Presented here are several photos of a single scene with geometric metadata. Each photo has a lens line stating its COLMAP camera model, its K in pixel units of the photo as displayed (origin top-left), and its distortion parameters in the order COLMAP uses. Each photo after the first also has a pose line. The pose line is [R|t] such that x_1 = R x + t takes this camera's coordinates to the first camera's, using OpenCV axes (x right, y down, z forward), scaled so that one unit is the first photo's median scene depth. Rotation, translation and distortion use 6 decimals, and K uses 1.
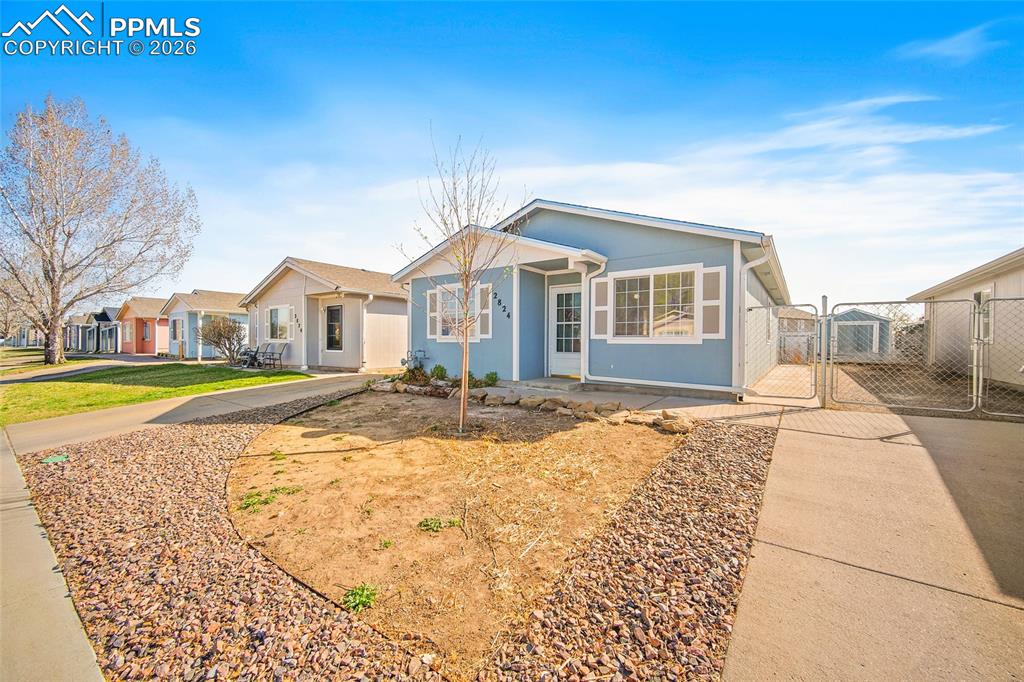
lens RADIAL K [[403.2, 0, 505.6], [0, 403.2, 343.8], [0, 0, 1]] dist [-0.000520, -0.000182]
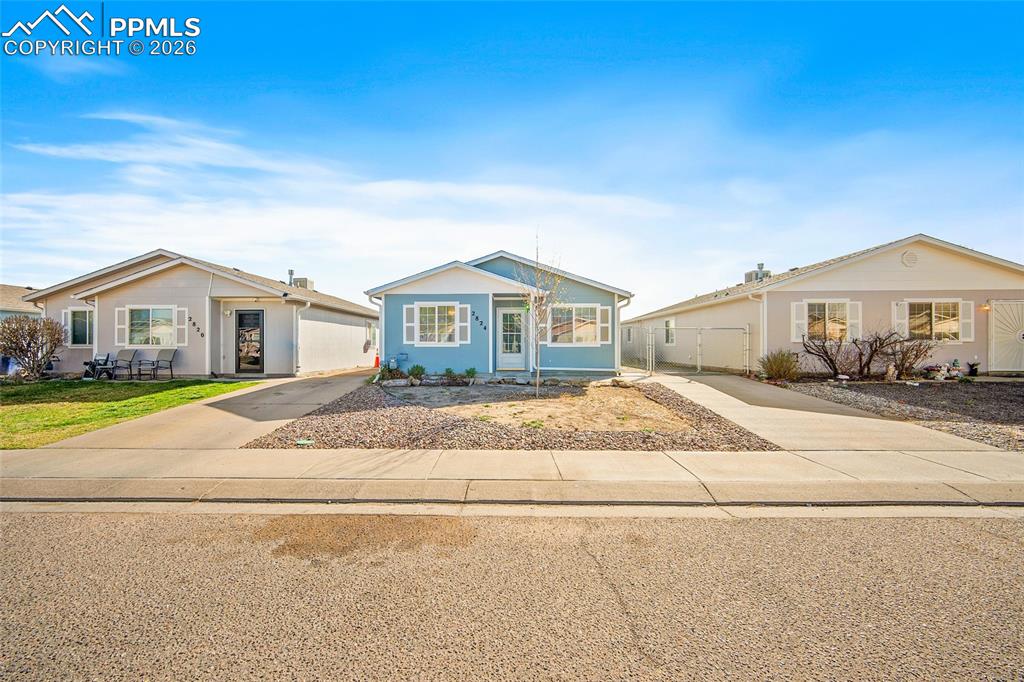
lens RADIAL K [[403.2, 0, 505.6], [0, 403.2, 343.8], [0, 0, 1]] dist [-0.000520, -0.000182]
pose [[0.818588, -0.001928, 0.574379, -0.725801], [0.008187, 0.999932, -0.008311, -0.000574], [-0.574323, 0.011506, 0.818548, -0.213594]]
